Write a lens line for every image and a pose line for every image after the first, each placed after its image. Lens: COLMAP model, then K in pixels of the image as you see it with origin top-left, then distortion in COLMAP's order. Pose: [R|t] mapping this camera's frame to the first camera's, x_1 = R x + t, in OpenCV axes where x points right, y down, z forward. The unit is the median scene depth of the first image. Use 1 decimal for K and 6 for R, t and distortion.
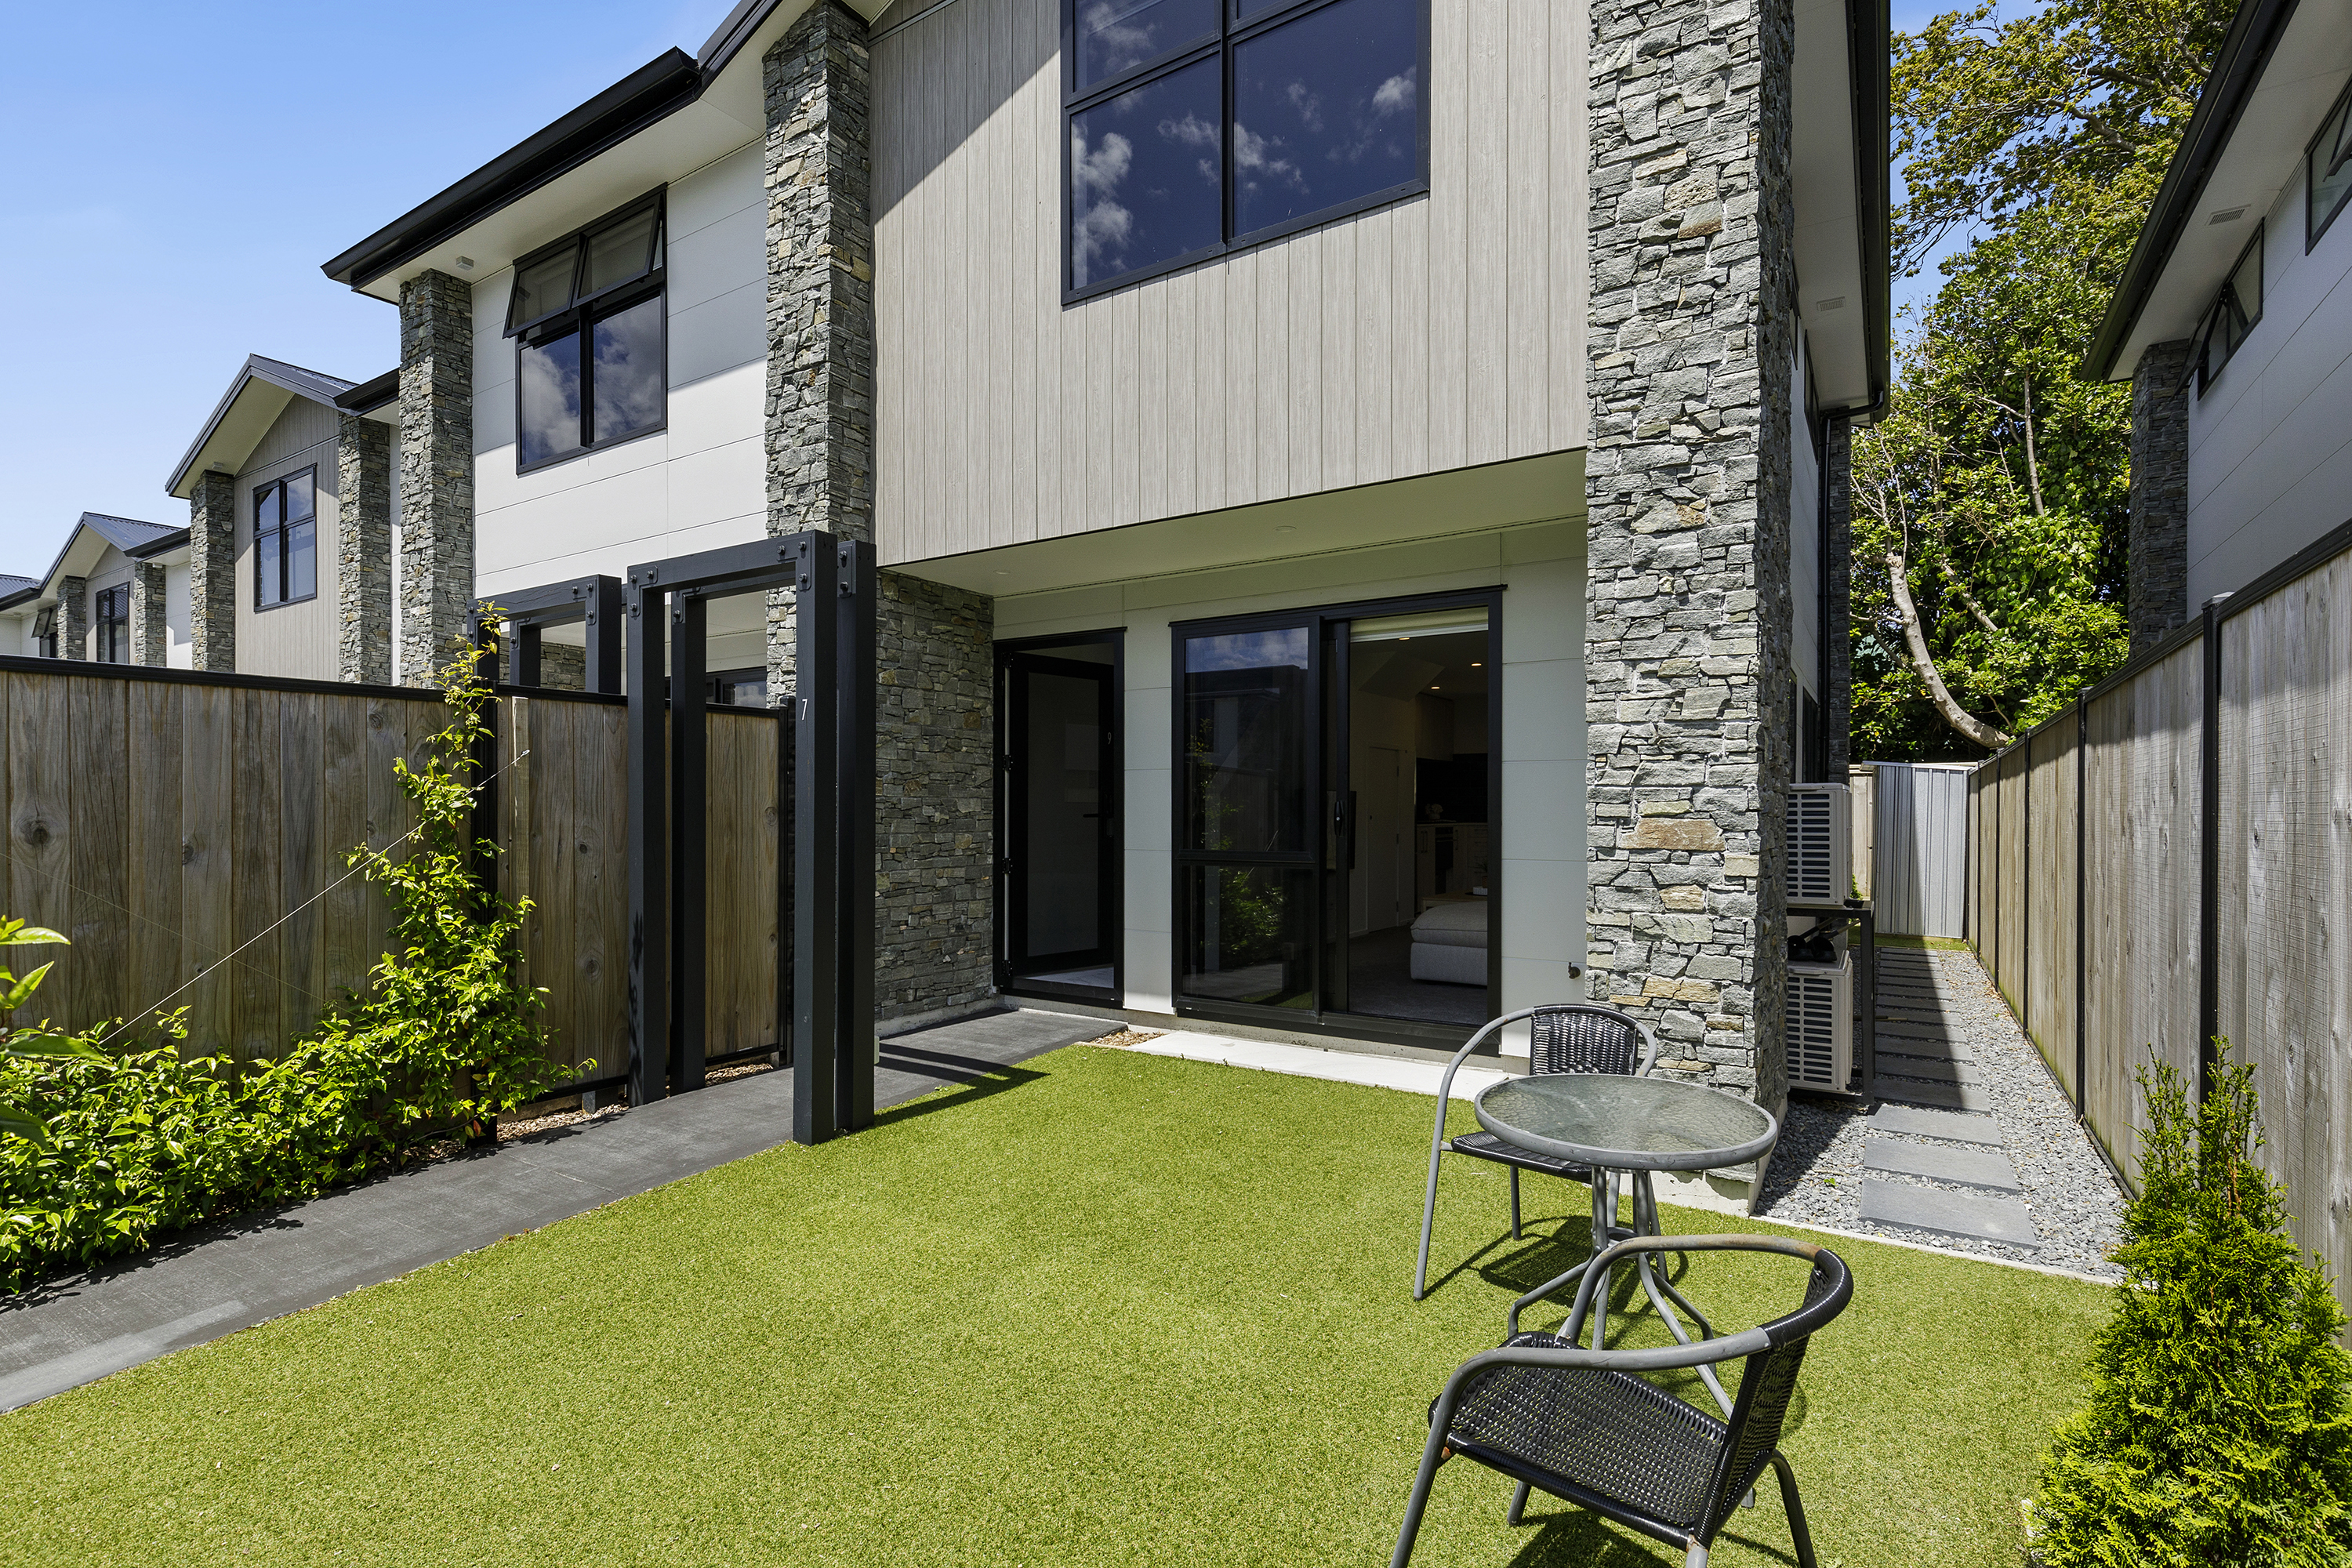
lens RADIAL K [[1091.1, 0, 1180.8], [0, 1091.1, 816.6], [0, 0, 1]] dist [0.000855, -0.000100]
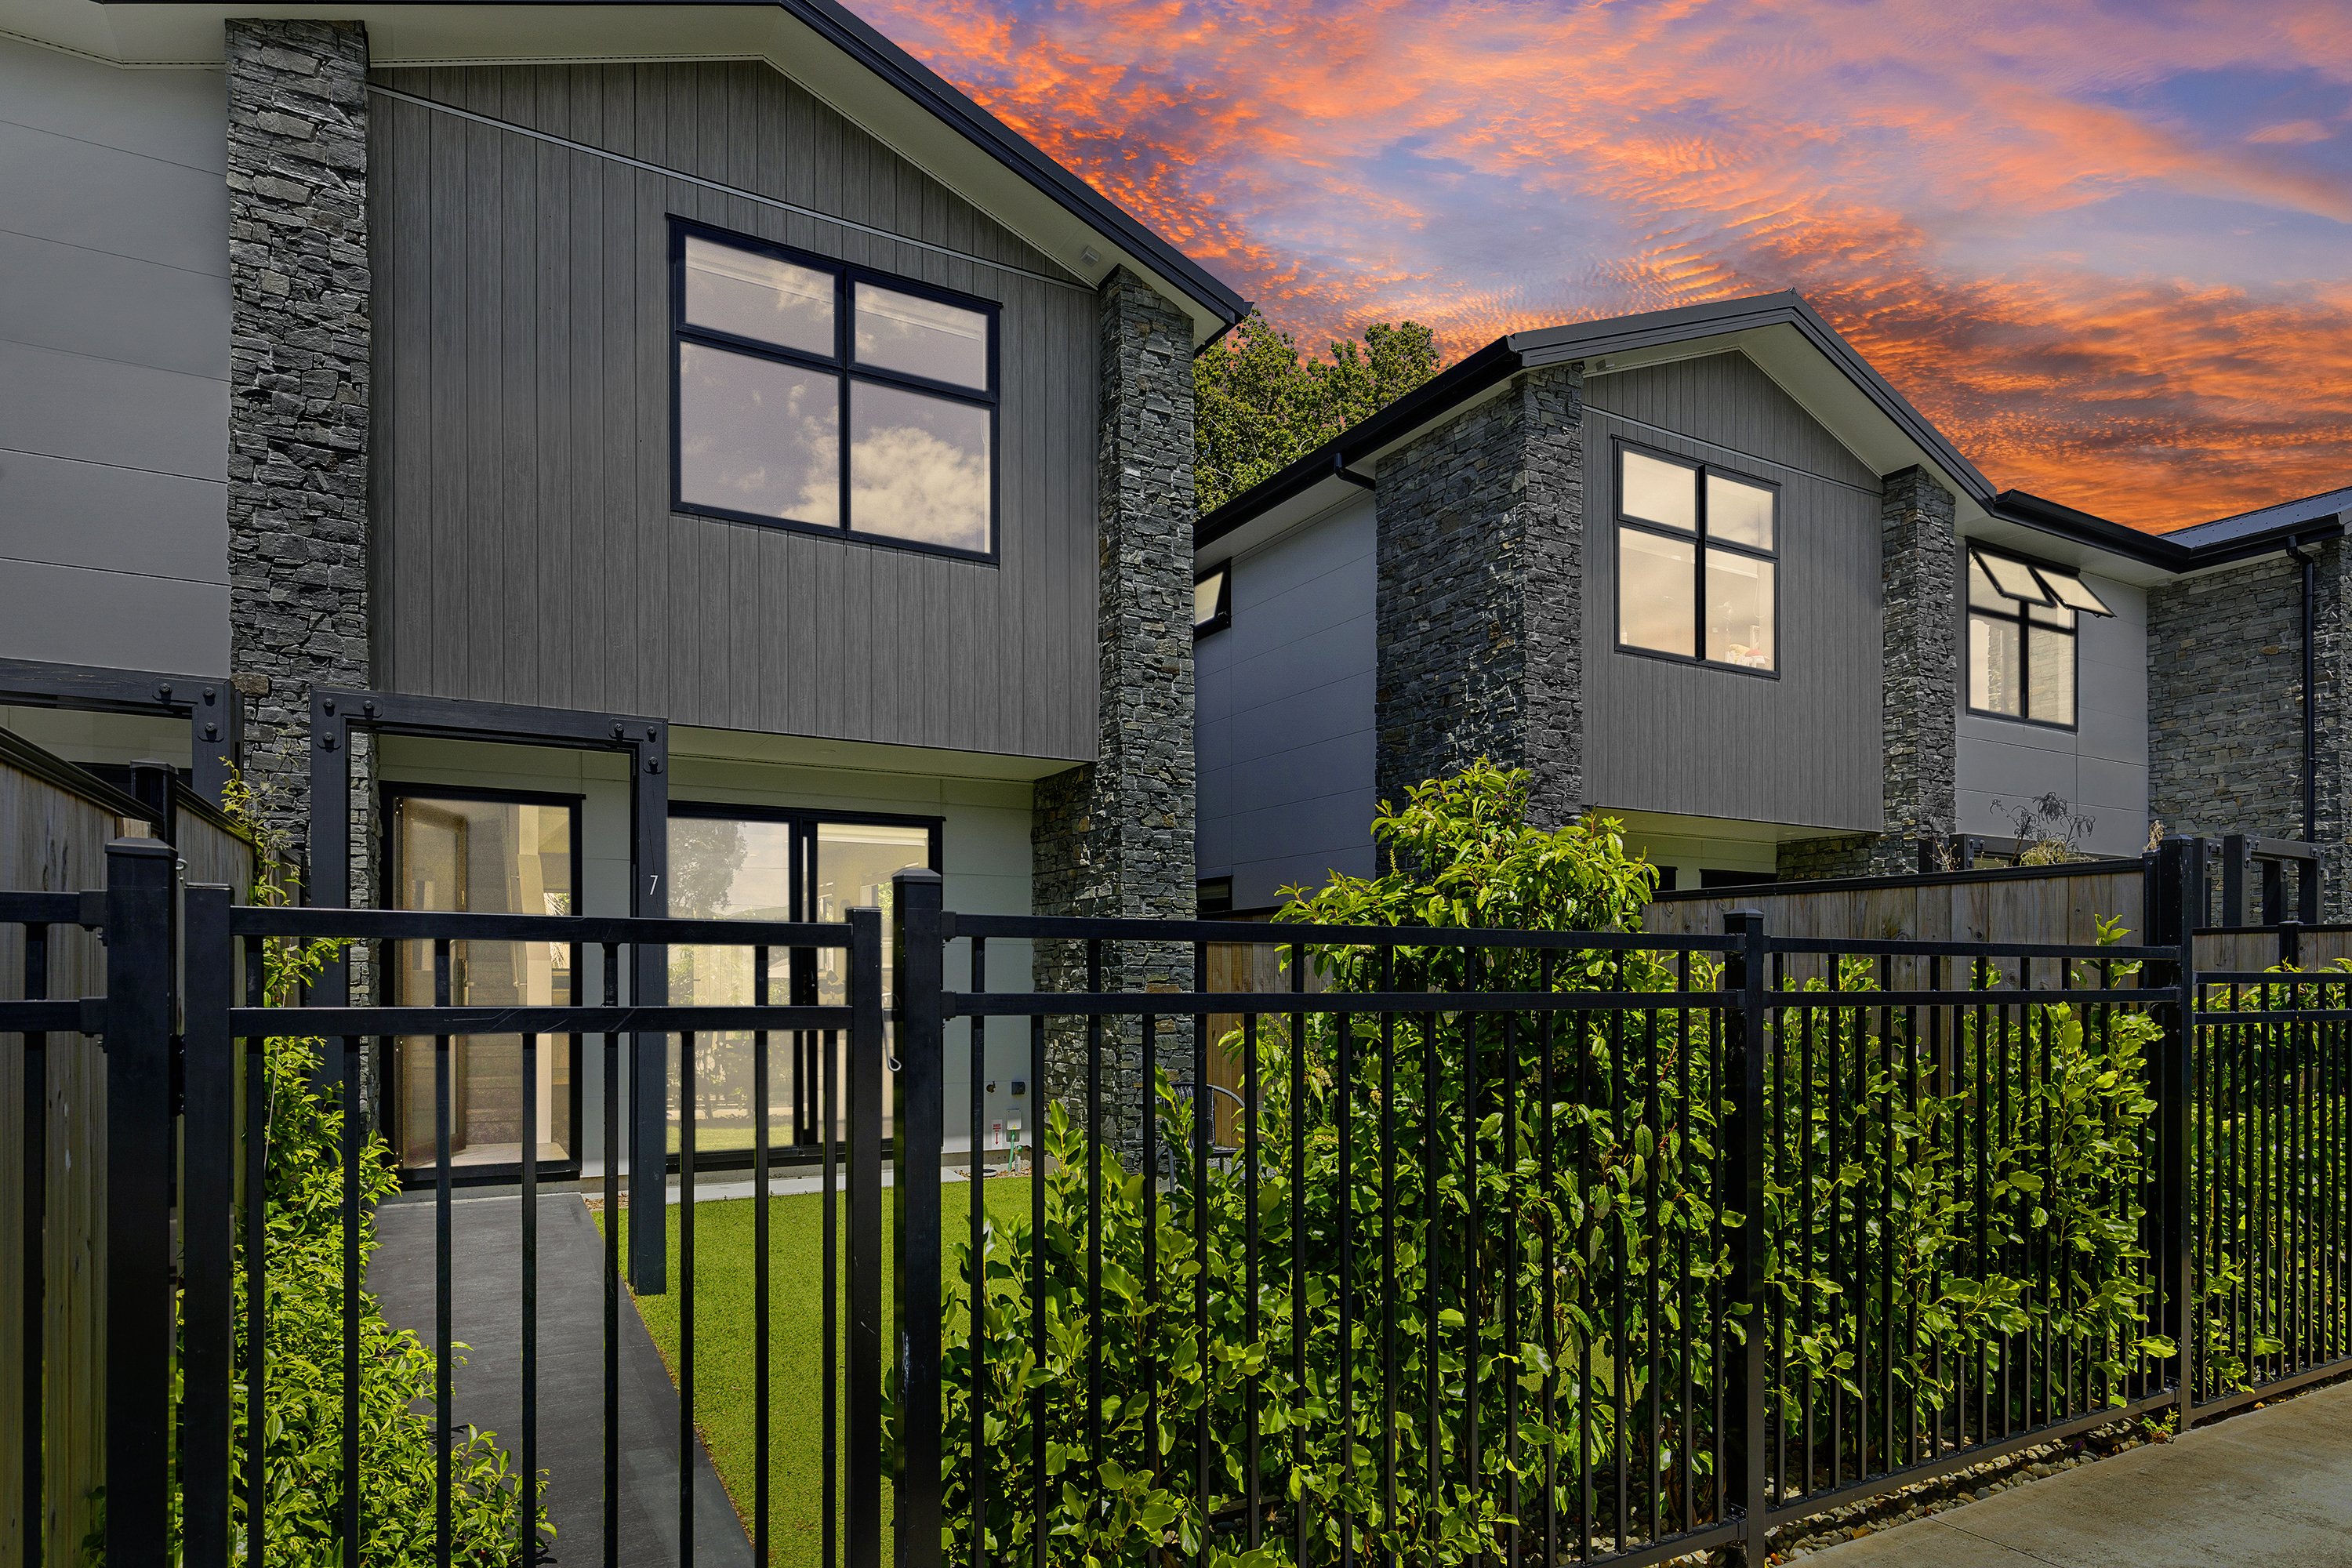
lens RADIAL K [[1321.9, 0, 1177.3], [0, 1321.9, 978.7], [0, 0, 1]] dist [0.005898, -0.002828]
pose [[0.473589, 0.001147, 0.880745, -1.065350], [0.004367, 0.999984, -0.003650, 0.001671], [-0.880735, 0.005574, 0.473576, -0.059667]]
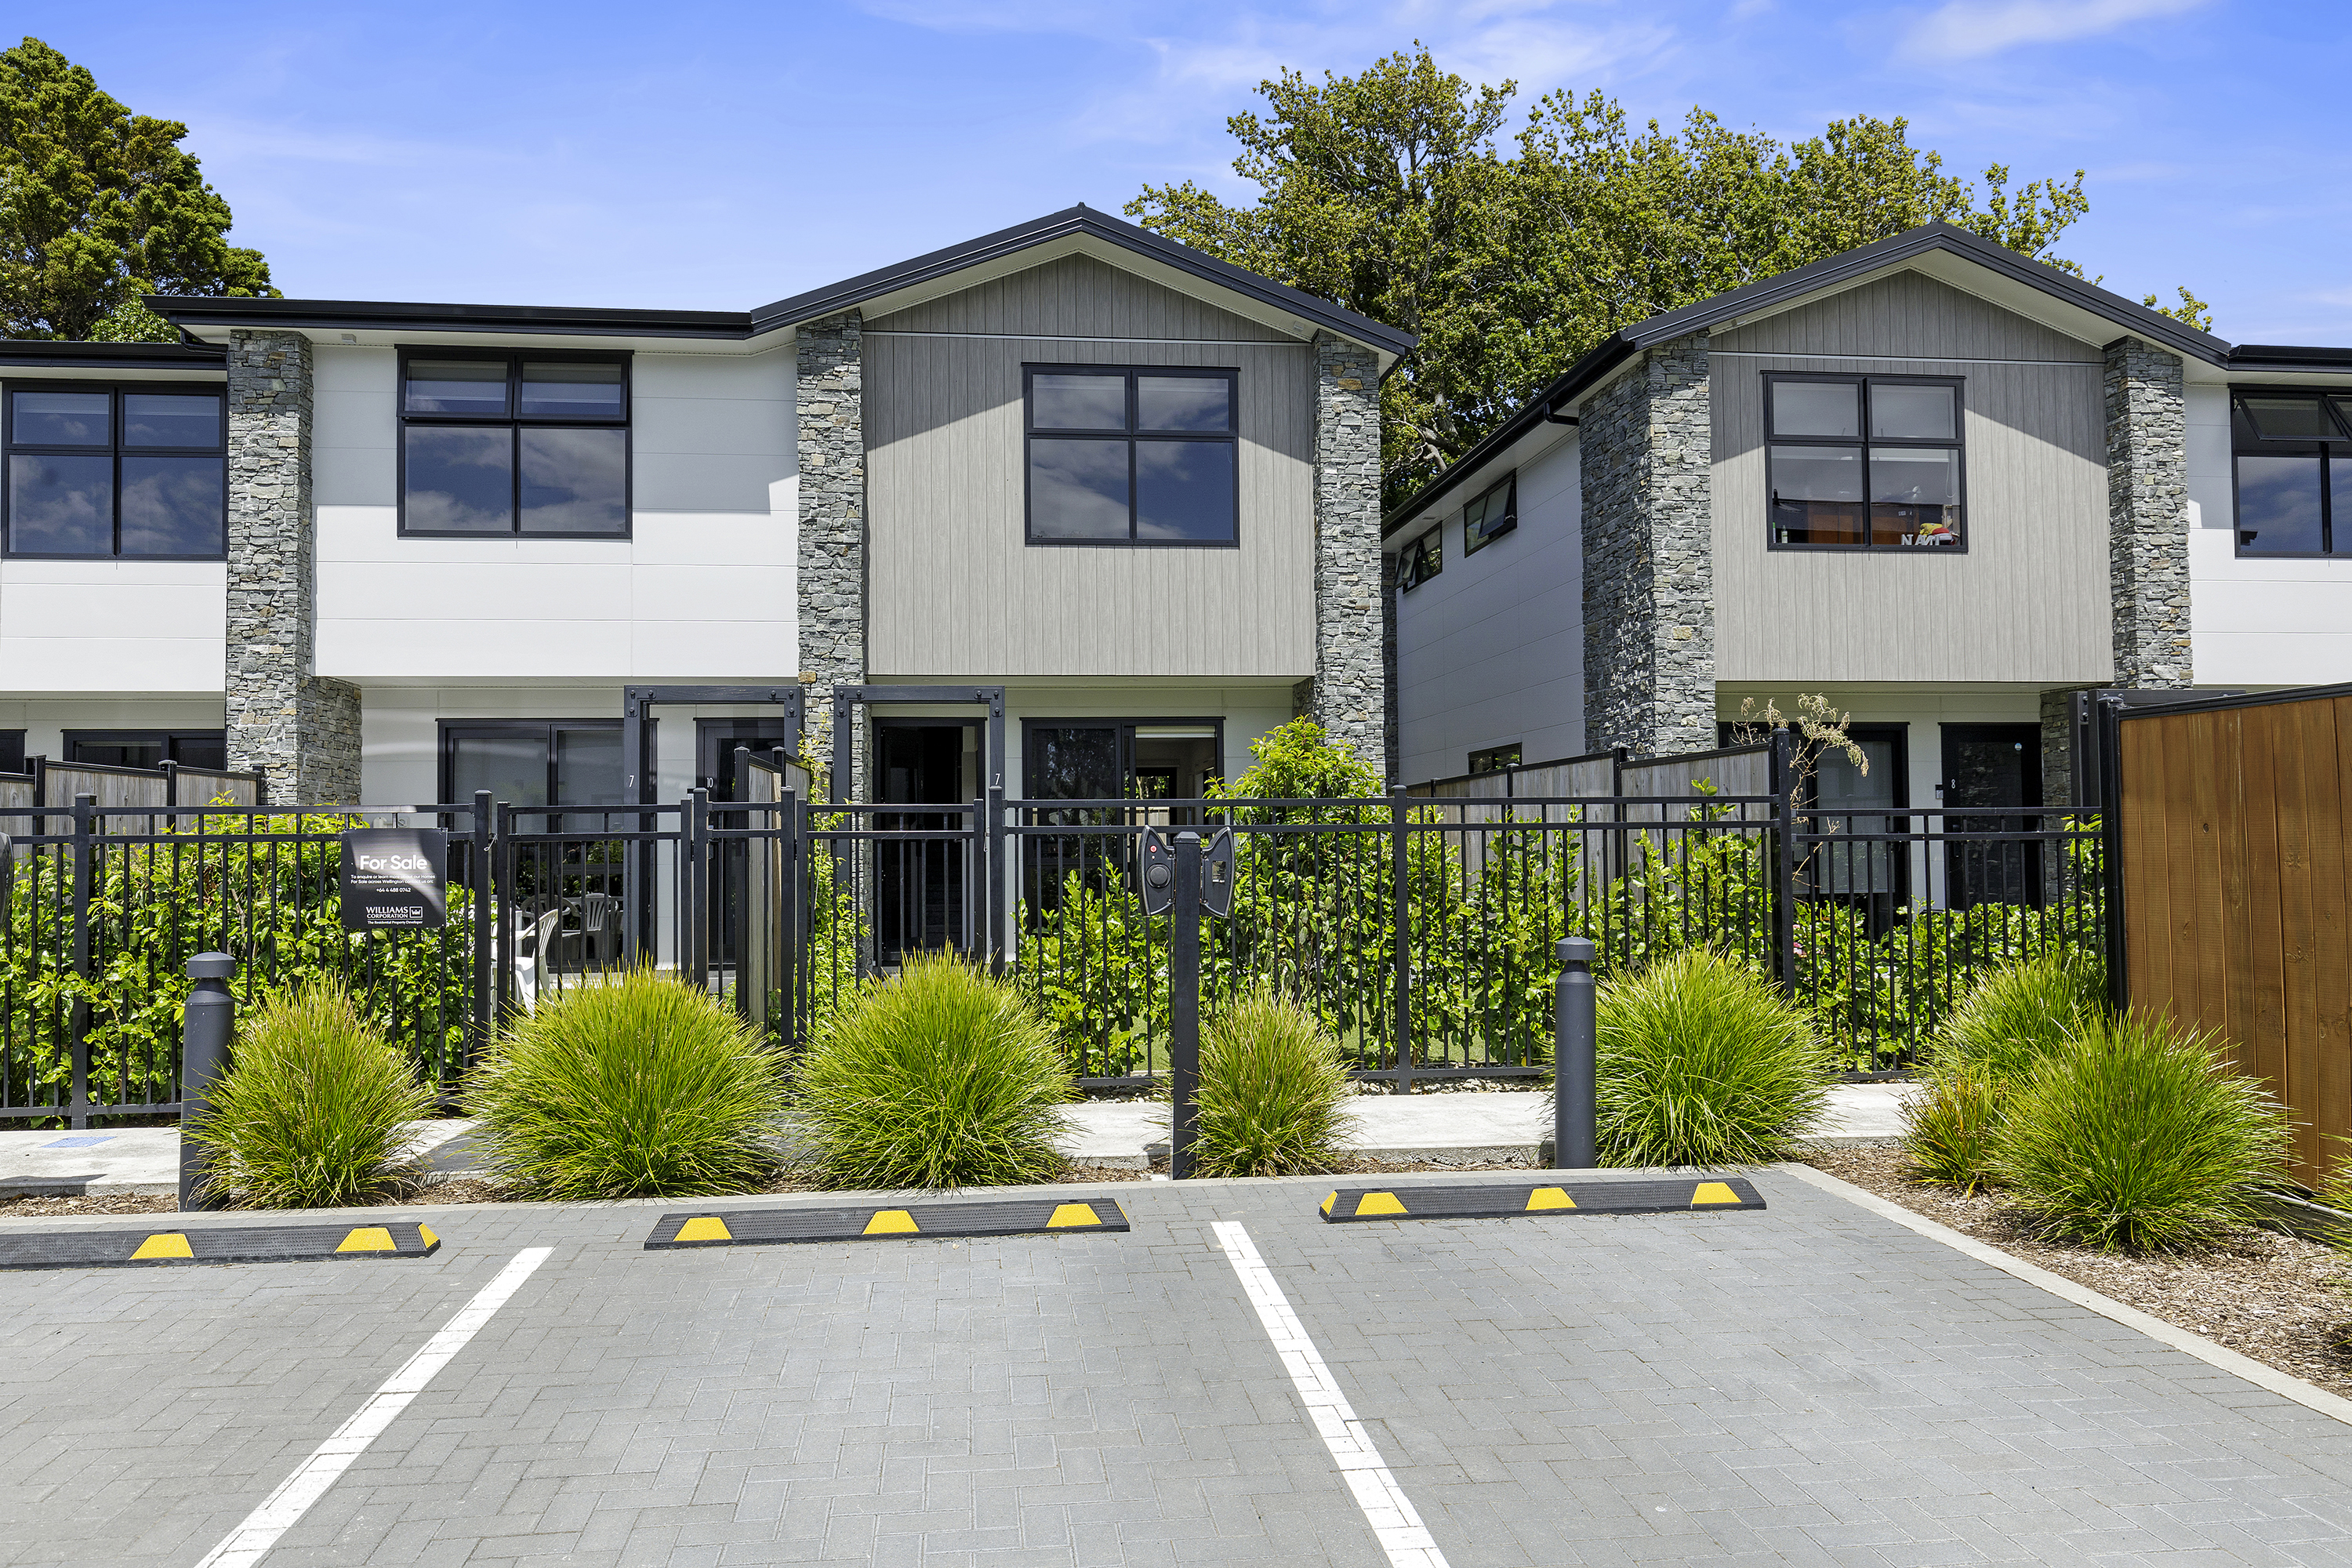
lens RADIAL K [[1640.6, 0, 1176.0], [0, 1640.6, 784.0], [0, 0, 1]] dist [-0.003092, -0.001462]
pose [[0.770627, 0.018105, 0.637030, -1.650049], [0.015097, 0.998797, -0.046649, 0.042135], [-0.637108, 0.045566, 0.769426, -1.198610]]
